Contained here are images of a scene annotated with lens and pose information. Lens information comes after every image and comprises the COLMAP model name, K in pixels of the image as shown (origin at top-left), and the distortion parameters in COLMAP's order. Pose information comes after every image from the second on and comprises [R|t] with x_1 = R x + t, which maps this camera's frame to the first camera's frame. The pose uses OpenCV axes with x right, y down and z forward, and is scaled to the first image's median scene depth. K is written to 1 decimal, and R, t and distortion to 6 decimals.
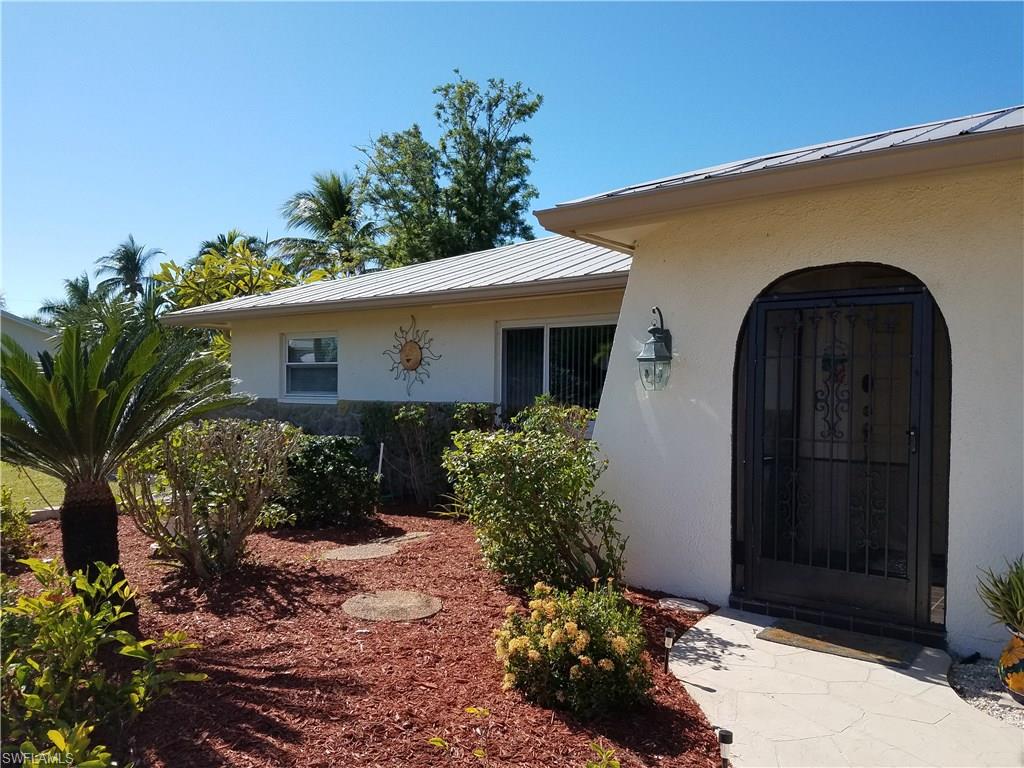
lens RADIAL K [[813.6, 0, 515.8], [0, 813.6, 400.2], [0, 0, 1]] dist [0.210052, -0.314733]
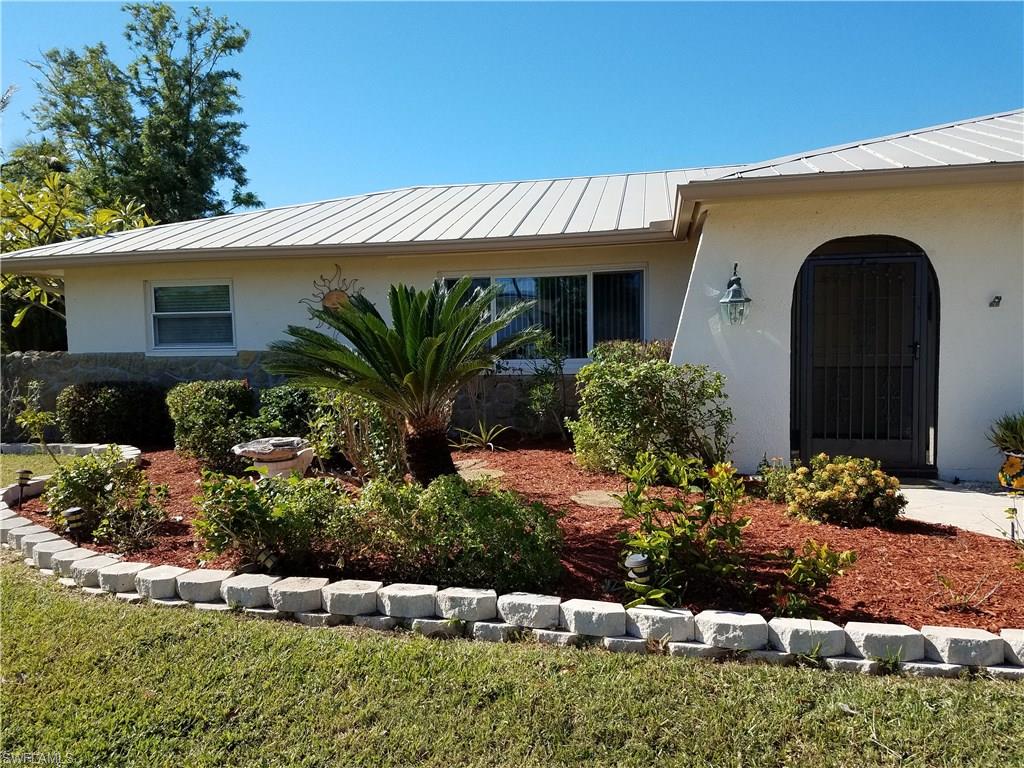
lens RADIAL K [[839.3, 0, 512.0], [0, 839.3, 384.0], [0, 0, 1]] dist [0.071912, -0.107626]
pose [[0.880076, -0.054877, 0.471652, -0.186162], [0.036549, 0.998181, 0.047939, 0.001245], [-0.473425, -0.024952, 0.880481, -0.008549]]
